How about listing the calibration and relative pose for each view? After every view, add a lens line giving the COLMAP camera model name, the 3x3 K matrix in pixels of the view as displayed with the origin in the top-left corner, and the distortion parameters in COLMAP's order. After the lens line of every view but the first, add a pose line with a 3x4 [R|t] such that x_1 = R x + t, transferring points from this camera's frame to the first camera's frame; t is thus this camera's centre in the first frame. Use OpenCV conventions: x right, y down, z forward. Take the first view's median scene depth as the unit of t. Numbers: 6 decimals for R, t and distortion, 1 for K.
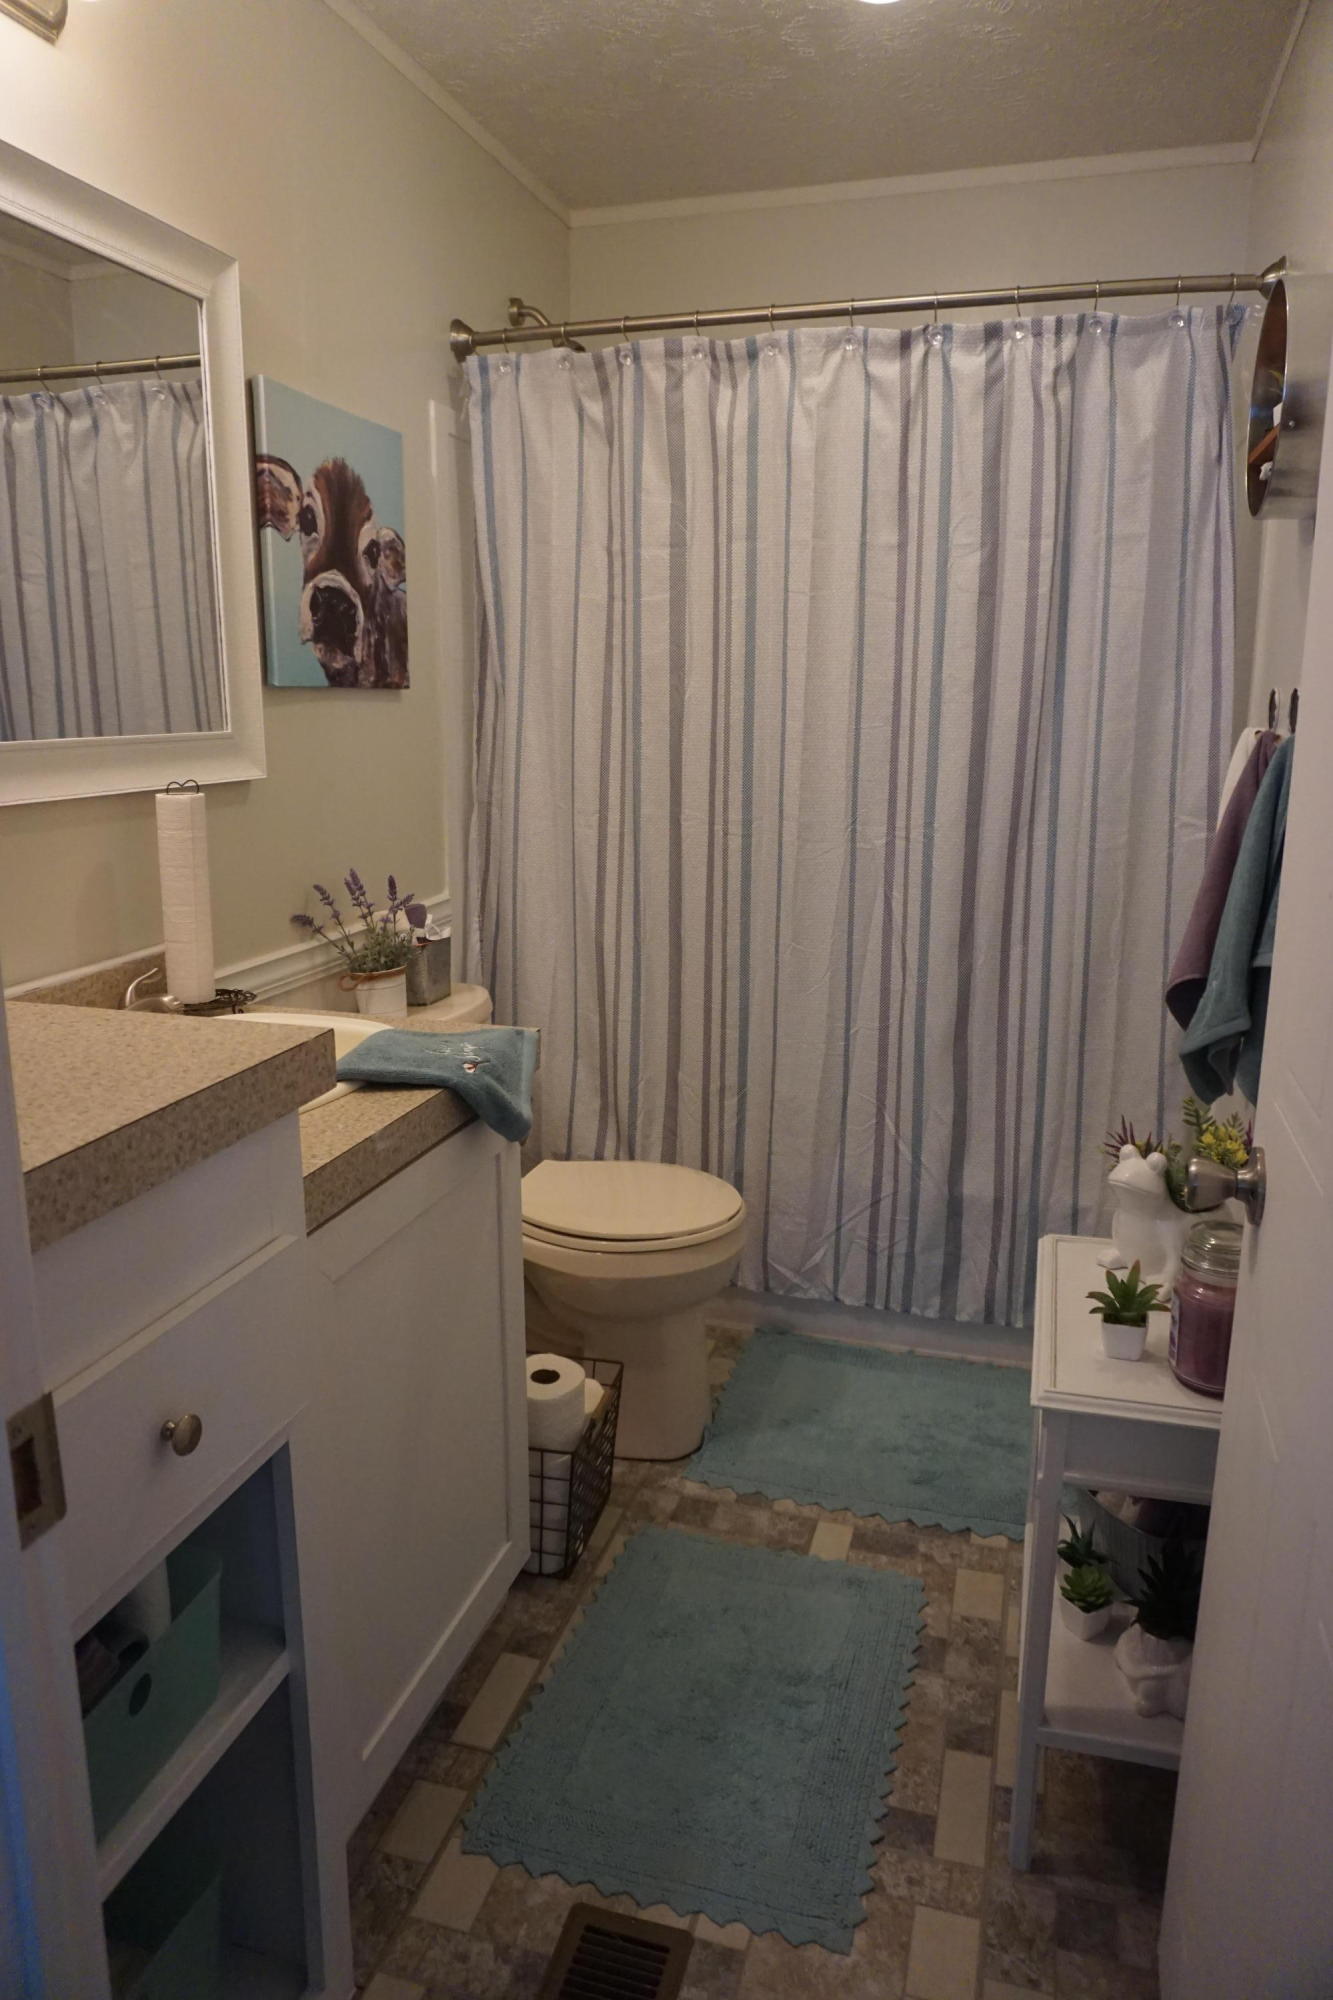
lens RADIAL K [[1339.4, 0, 666.5], [0, 1339.4, 1000.0], [0, 0, 1]] dist [-0.052727, 0.032222]
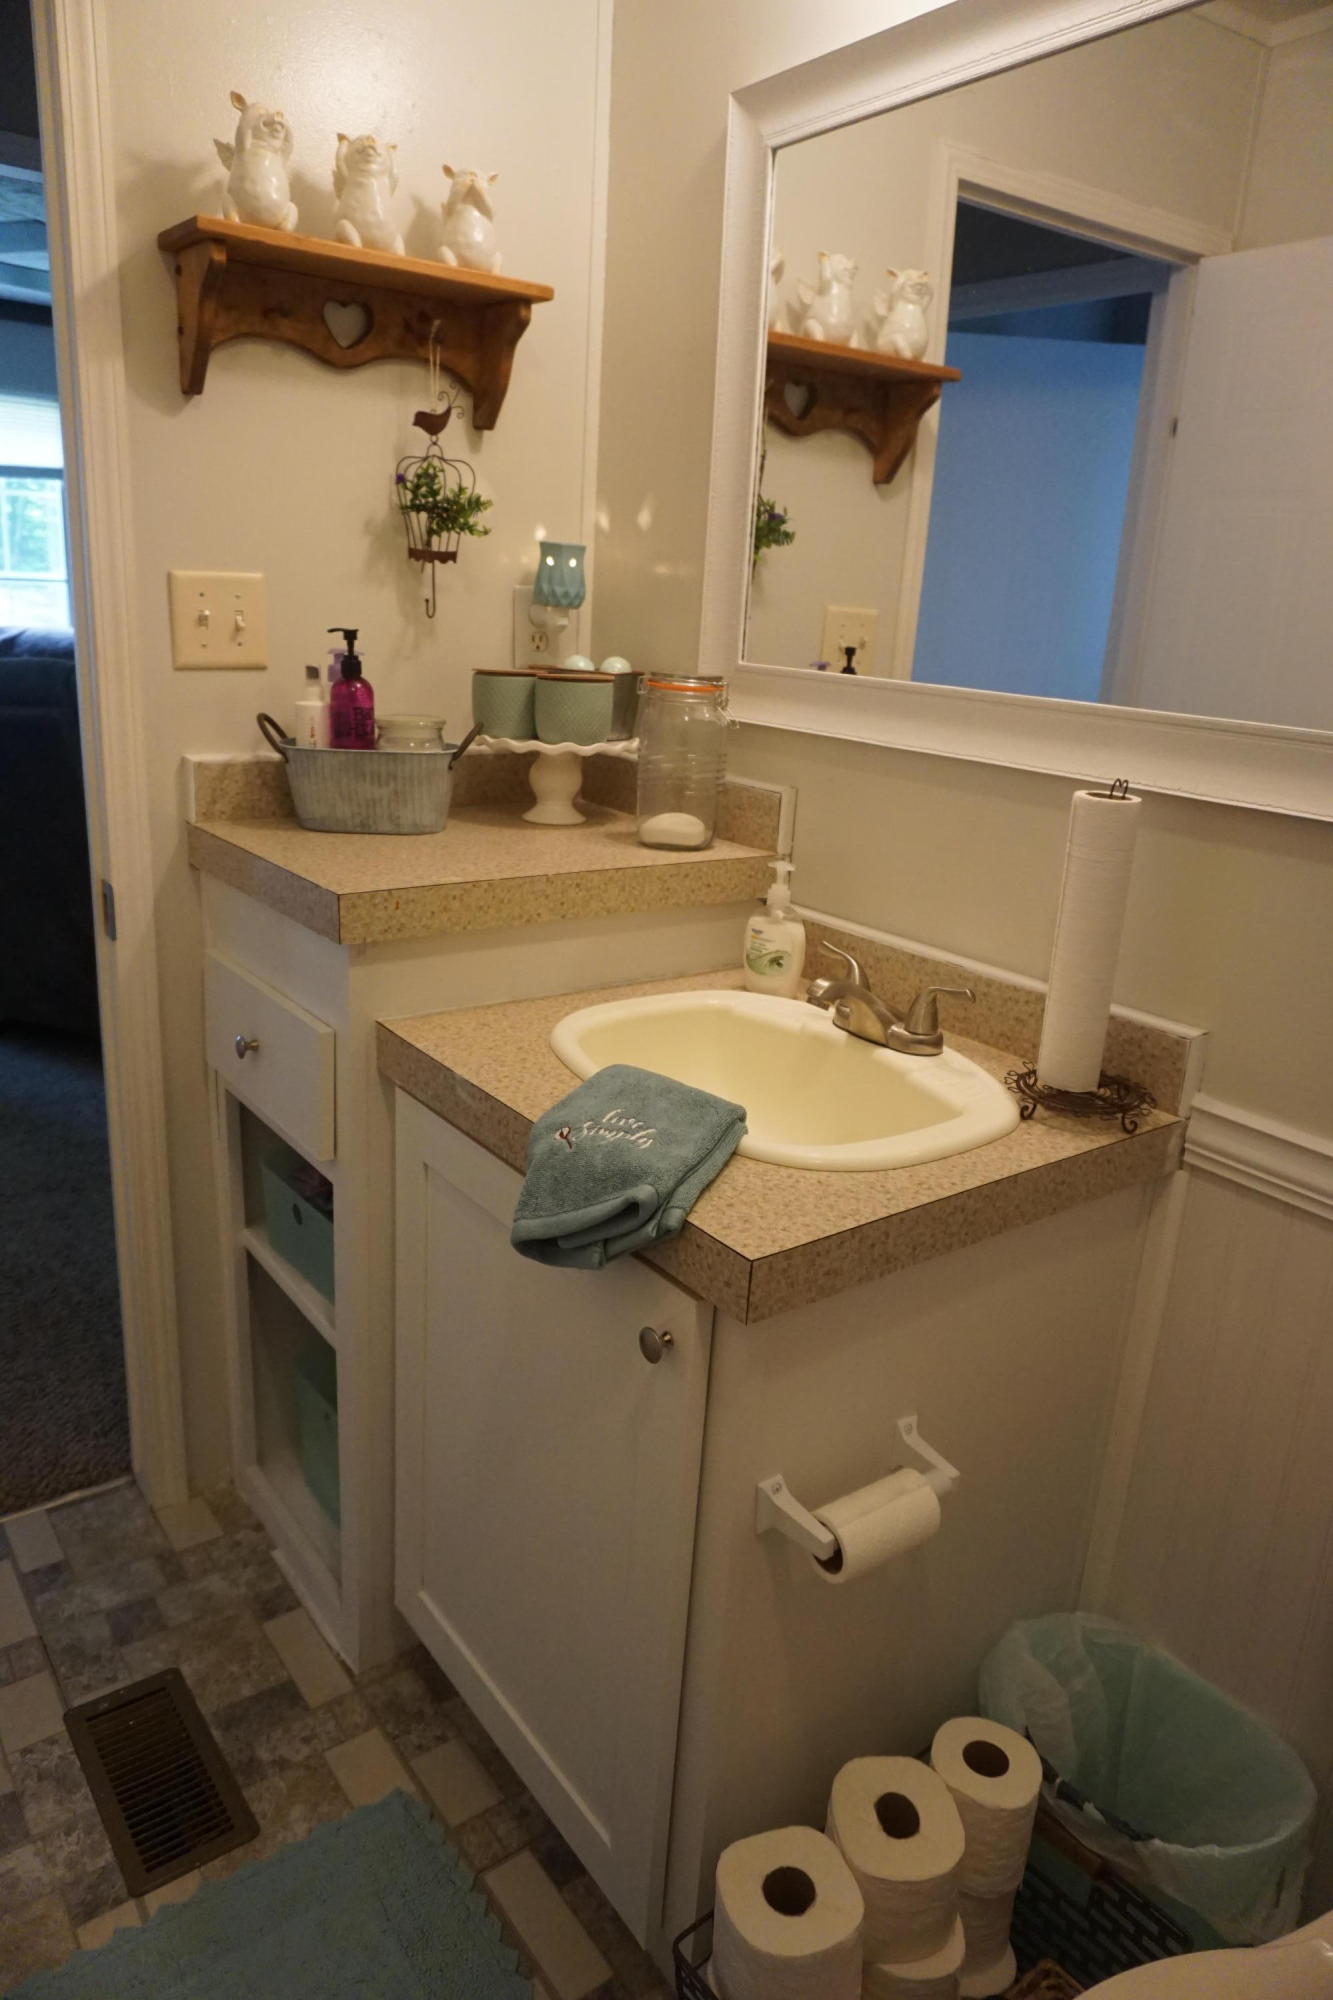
lens RADIAL K [[1339.4, 0, 666.5], [0, 1339.4, 1000.0], [0, 0, 1]] dist [-0.052727, 0.032222]
pose [[-0.607589, 0.196483, -0.769565, 0.391824], [-0.229769, 0.884007, 0.407109, -0.353096], [0.760291, 0.424178, -0.491967, 1.476235]]
